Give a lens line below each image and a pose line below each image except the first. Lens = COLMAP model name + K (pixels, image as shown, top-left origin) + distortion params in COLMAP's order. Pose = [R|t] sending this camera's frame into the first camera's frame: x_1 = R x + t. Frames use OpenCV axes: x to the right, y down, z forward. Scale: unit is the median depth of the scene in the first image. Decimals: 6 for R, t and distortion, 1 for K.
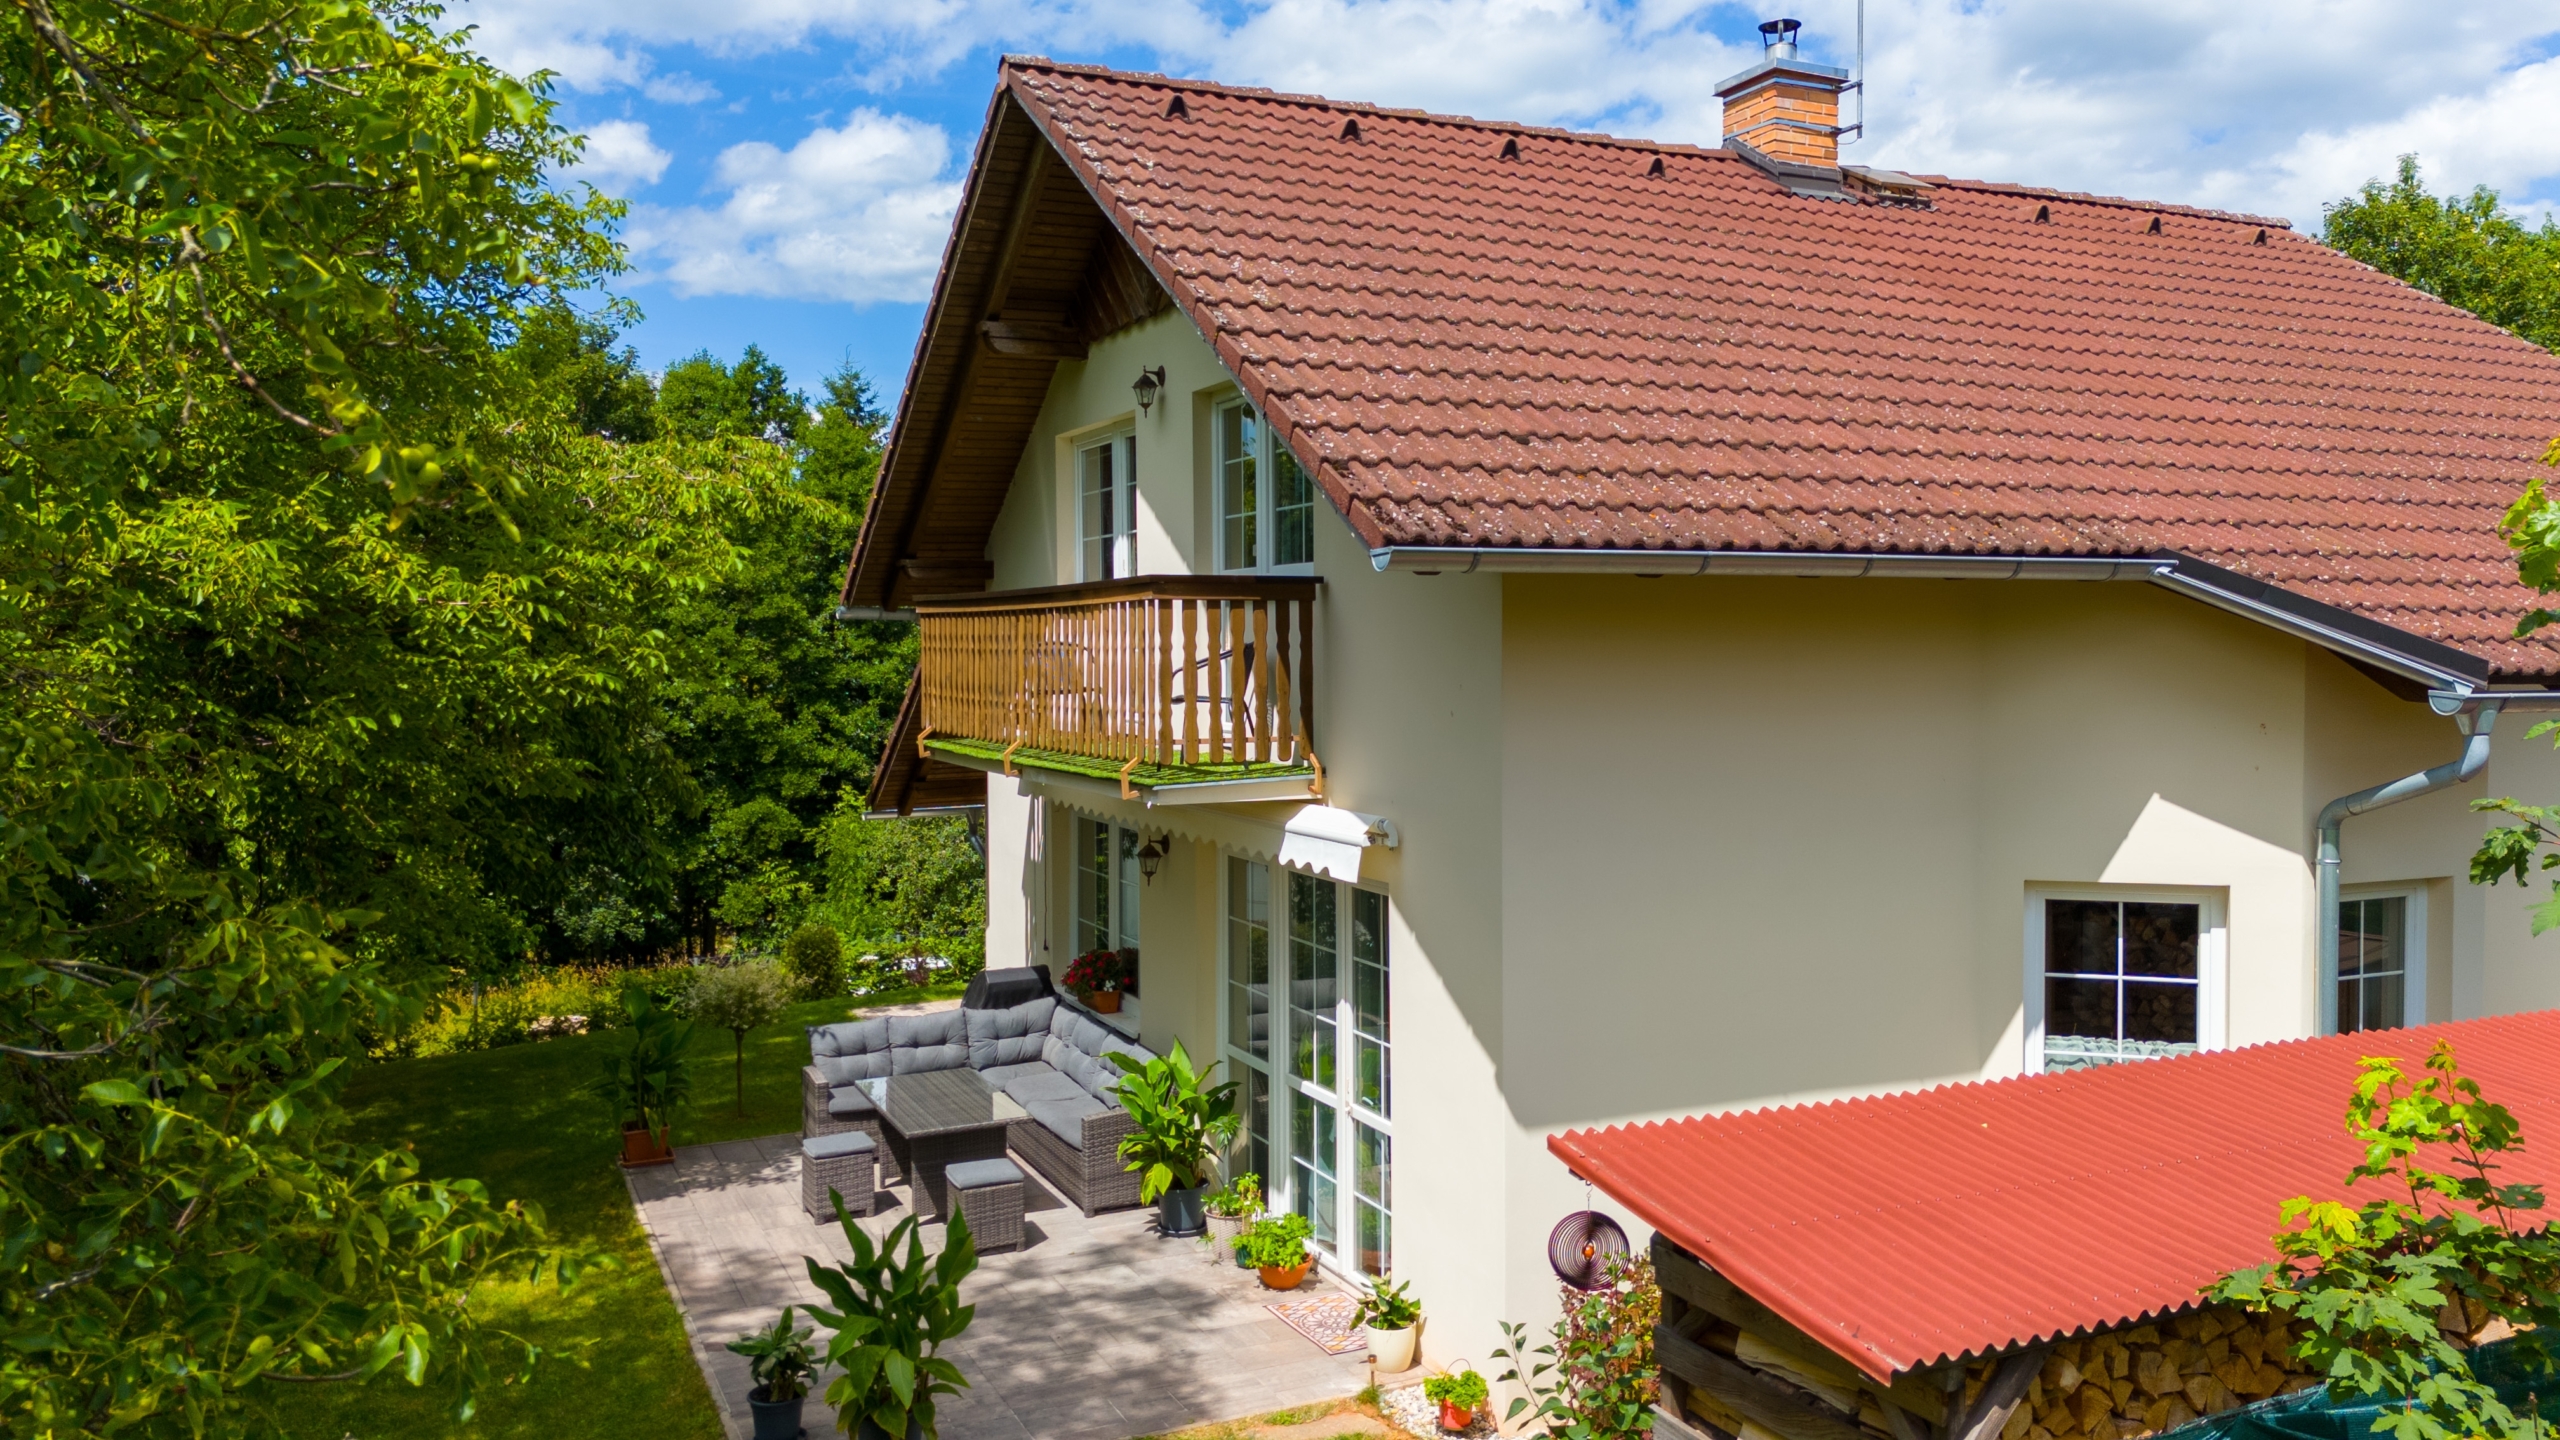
lens RADIAL K [[2010.1, 0, 1286.4], [0, 2010.1, 666.3], [0, 0, 1]] dist [0.059954, -0.052635]
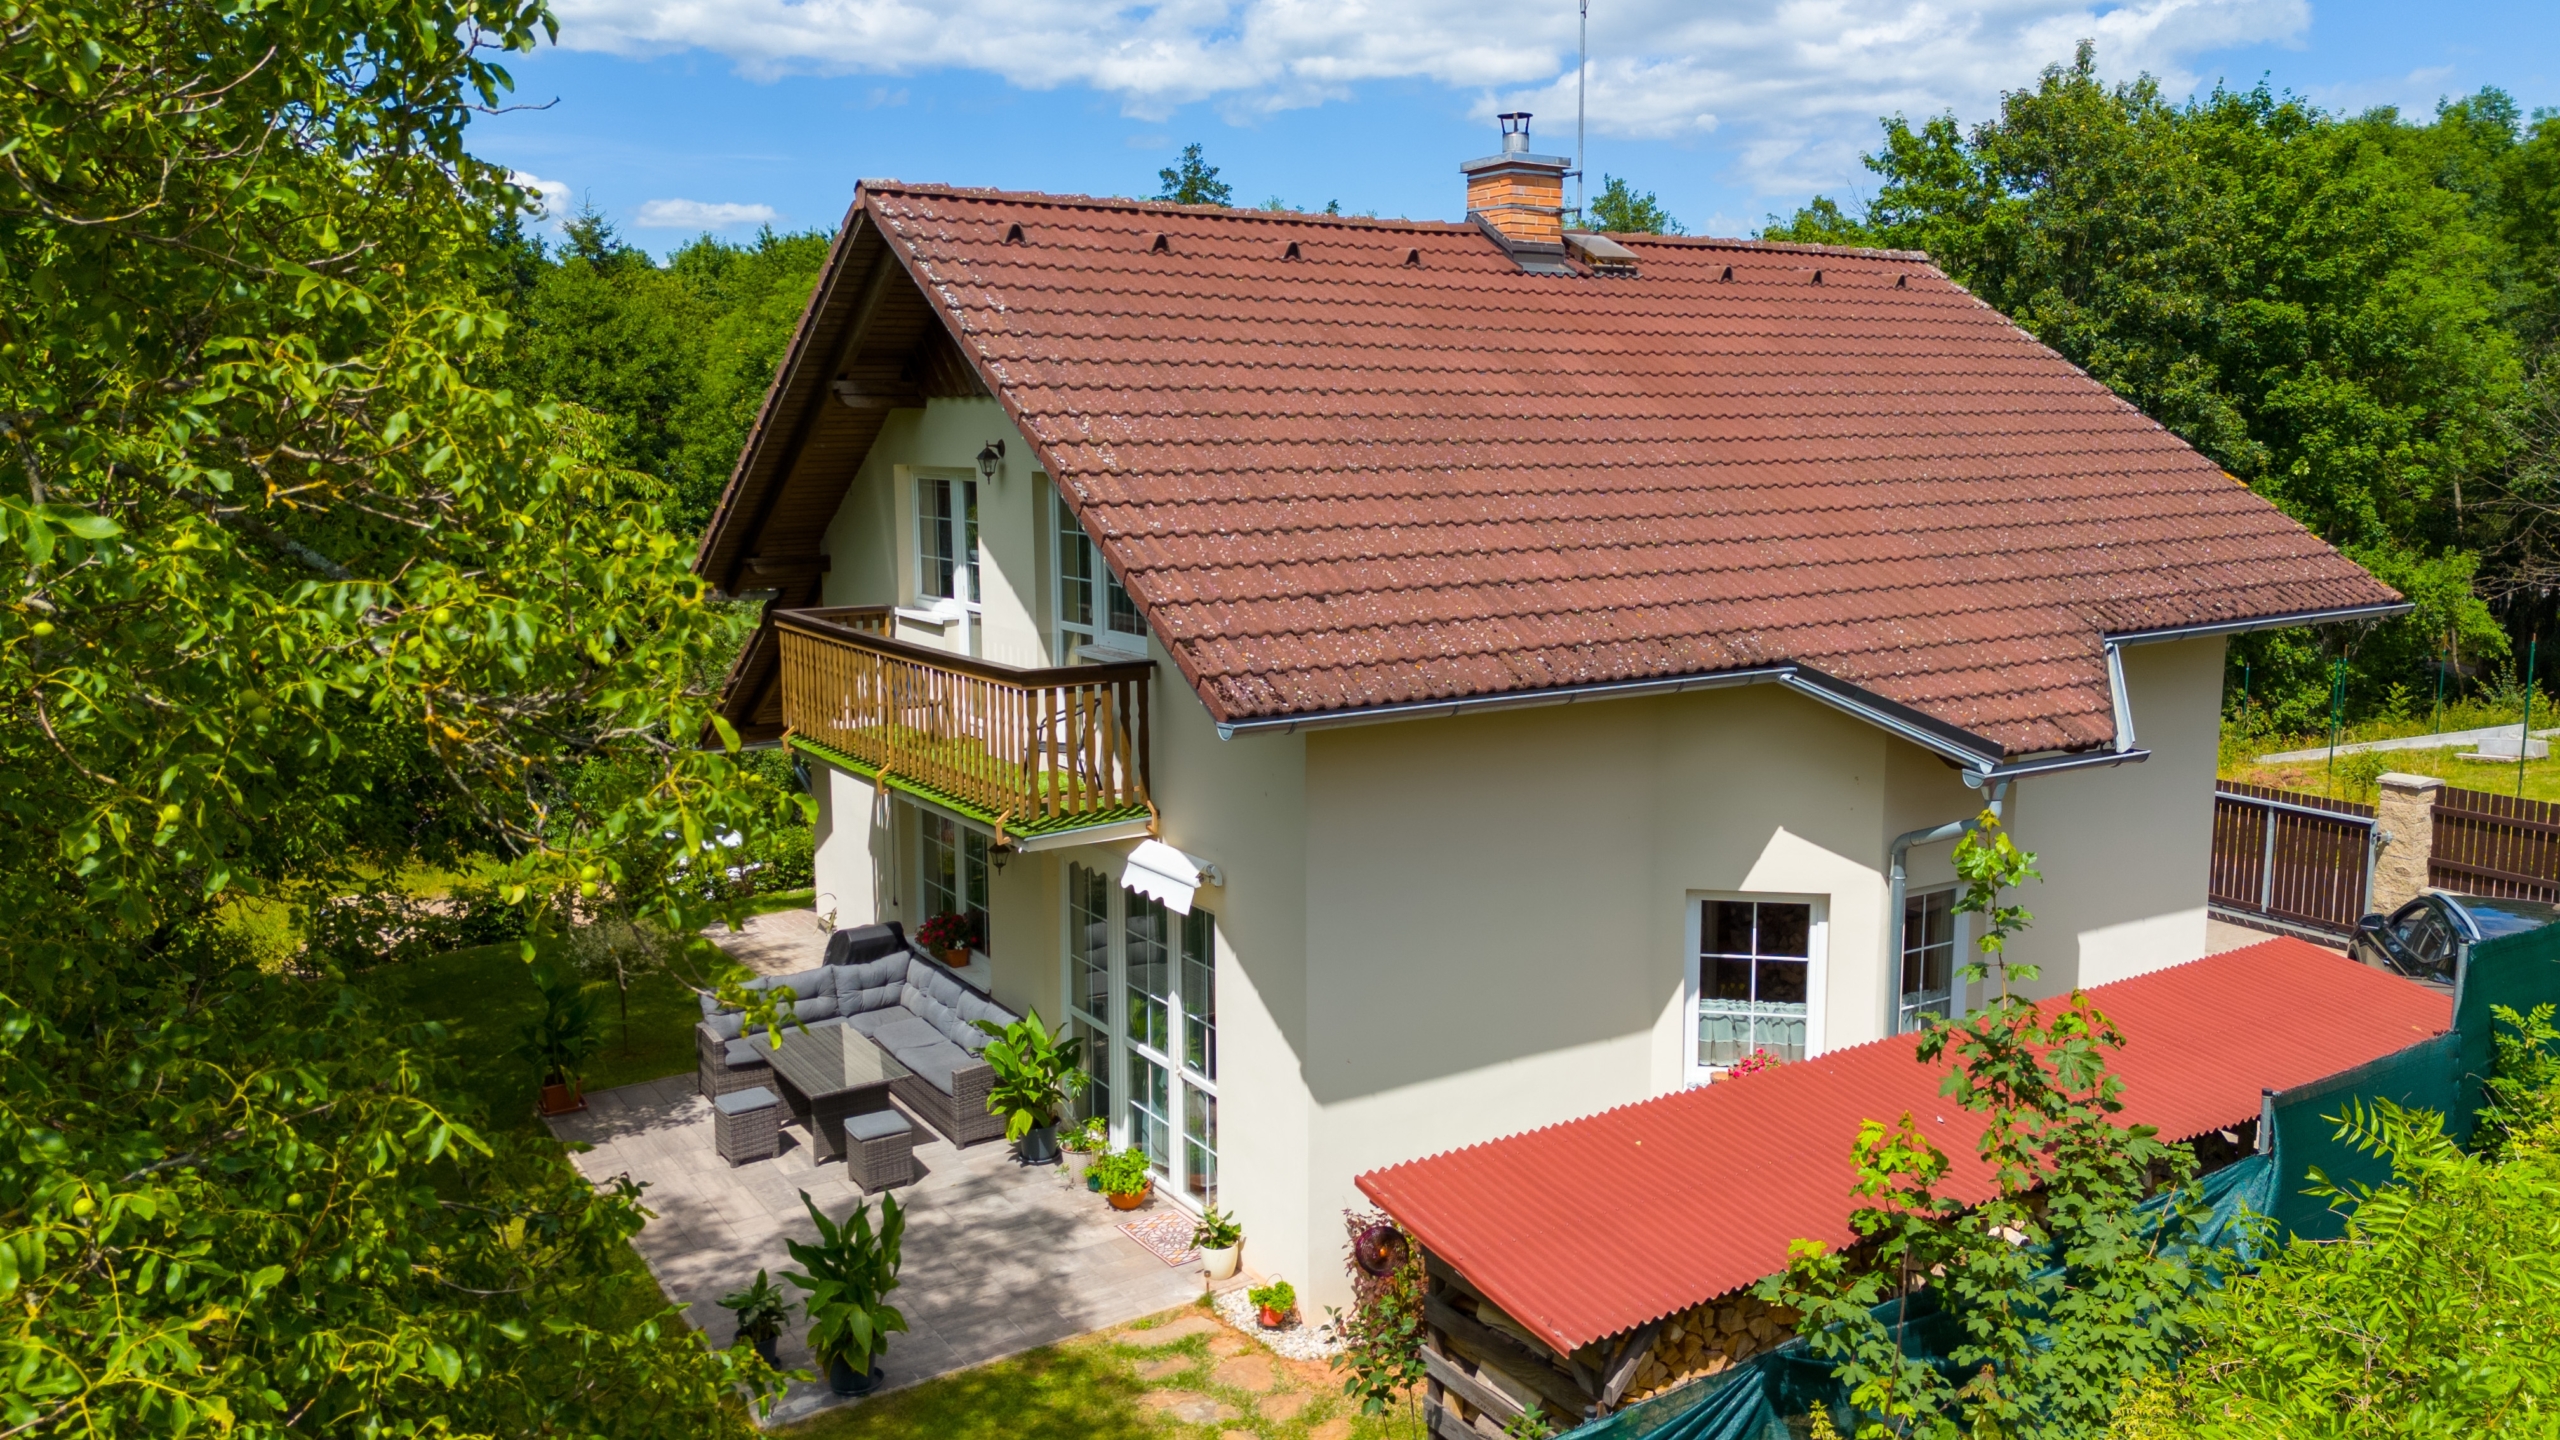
lens RADIAL K [[1921.8, 0, 1324.5], [0, 1921.8, 720.5], [0, 0, 1]] dist [0.125086, -0.275228]
pose [[0.989750, -0.018756, 0.141575, -0.049736], [0.002998, 0.993849, 0.110704, -0.145257], [-0.142780, -0.109144, 0.983718, -0.204902]]
